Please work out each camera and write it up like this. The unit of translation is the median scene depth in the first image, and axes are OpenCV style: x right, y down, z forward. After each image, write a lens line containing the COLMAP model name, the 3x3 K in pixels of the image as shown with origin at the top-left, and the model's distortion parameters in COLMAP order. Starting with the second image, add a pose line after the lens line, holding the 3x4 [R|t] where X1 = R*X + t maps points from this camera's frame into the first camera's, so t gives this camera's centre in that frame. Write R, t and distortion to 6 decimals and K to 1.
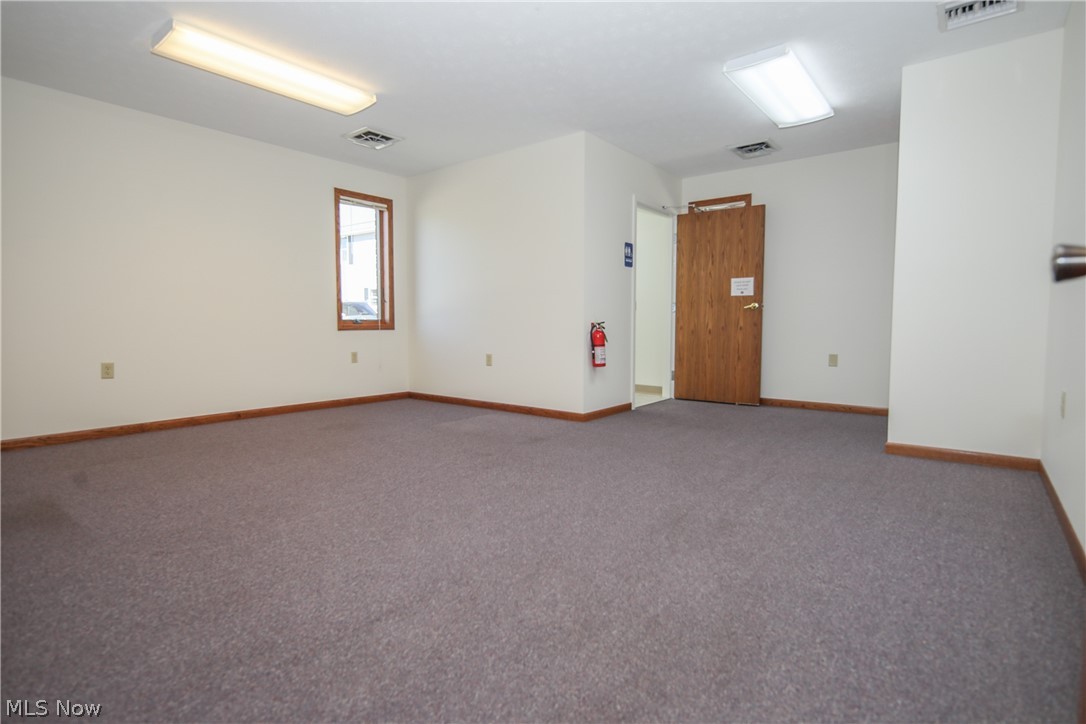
lens RADIAL K [[534.5, 0, 545.1], [0, 534.5, 369.7], [0, 0, 1]] dist [0.000192, -0.001119]
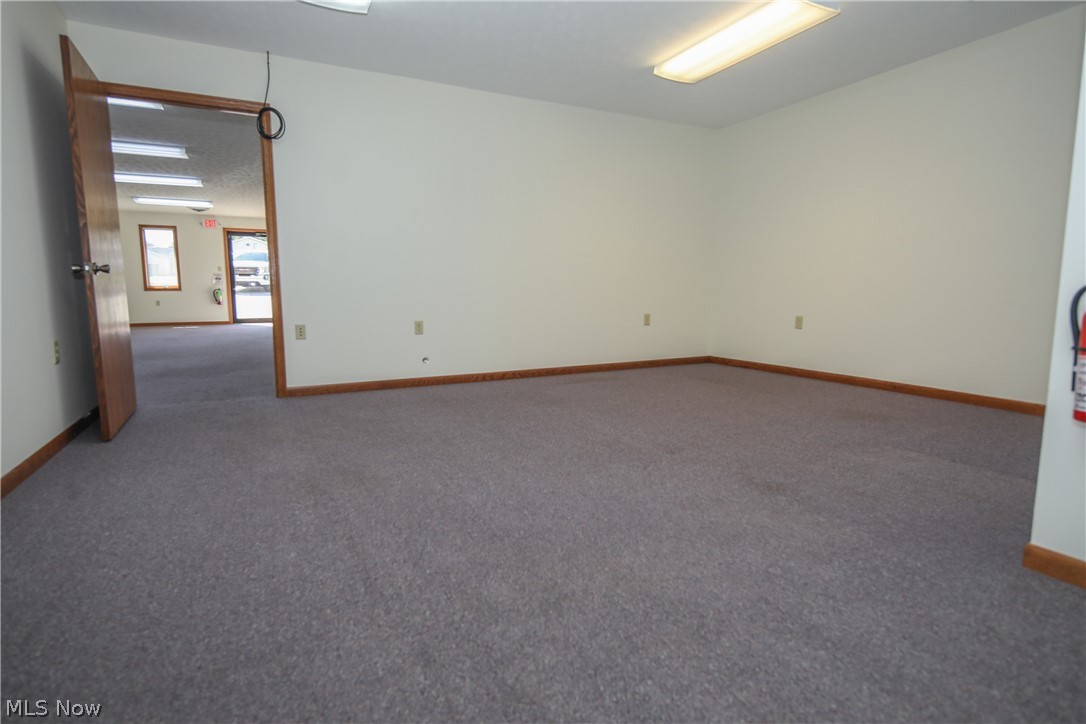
lens RADIAL K [[534.5, 0, 537.9], [0, 534.5, 364.6], [0, 0, 1]] dist [0.000192, -0.001119]
pose [[-0.406311, 0.129079, -0.904572, 0.996313], [-0.072648, 0.982274, 0.172798, -0.129008], [0.910843, 0.135925, -0.389731, 1.668647]]
